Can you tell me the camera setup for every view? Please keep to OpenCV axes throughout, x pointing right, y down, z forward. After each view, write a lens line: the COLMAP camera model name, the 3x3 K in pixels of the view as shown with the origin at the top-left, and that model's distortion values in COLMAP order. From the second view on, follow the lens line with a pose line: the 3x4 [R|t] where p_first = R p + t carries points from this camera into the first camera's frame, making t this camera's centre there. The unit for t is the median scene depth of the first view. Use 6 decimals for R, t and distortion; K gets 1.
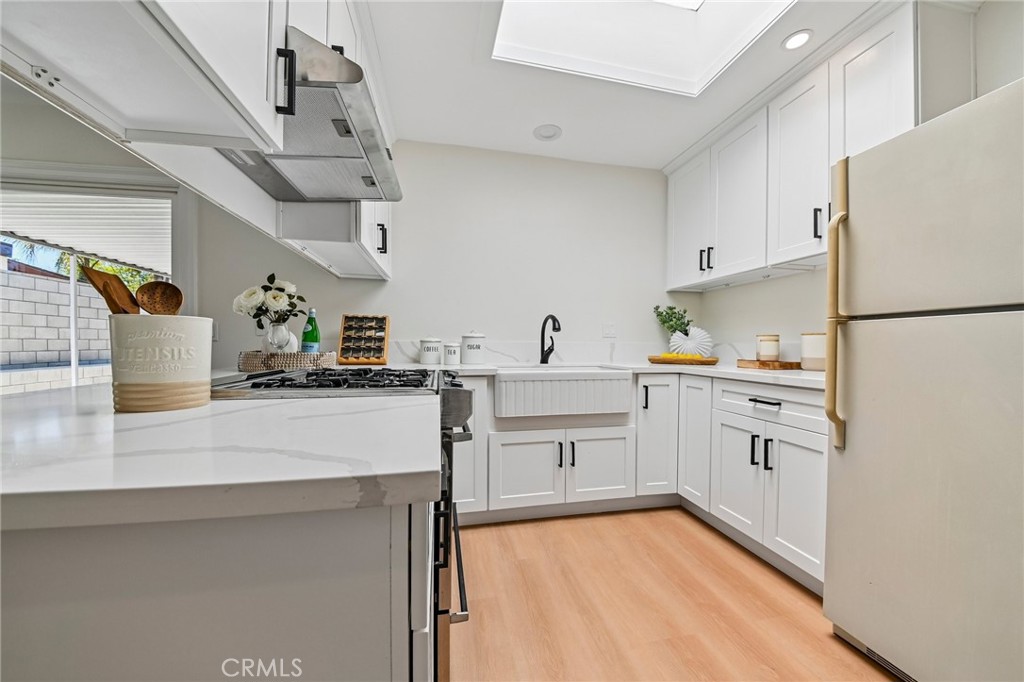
lens RADIAL K [[368.3, 0, 512.5], [0, 368.3, 345.0], [0, 0, 1]] dist [-0.000743, -0.001201]
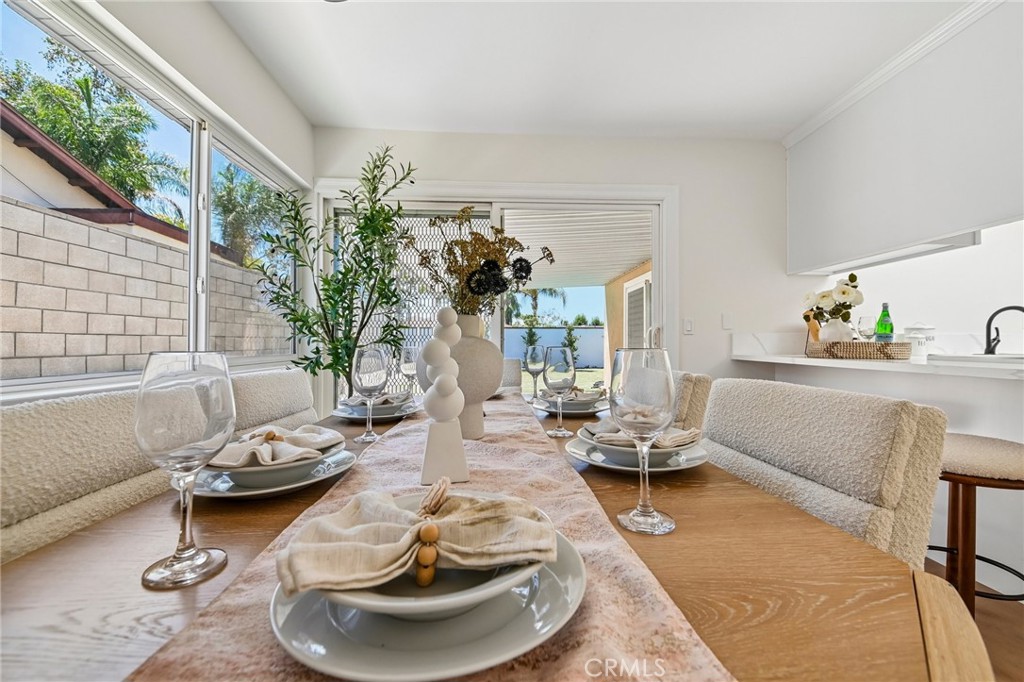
lens RADIAL K [[395.9, 0, 488.7], [0, 395.9, 347.4], [0, 0, 1]] dist [-0.010155, -0.004044]
pose [[0.989516, -0.004261, -0.144358, -1.110916], [0.004655, 0.999986, 0.002390, 0.022174], [0.144346, -0.003036, 0.989523, -0.229531]]
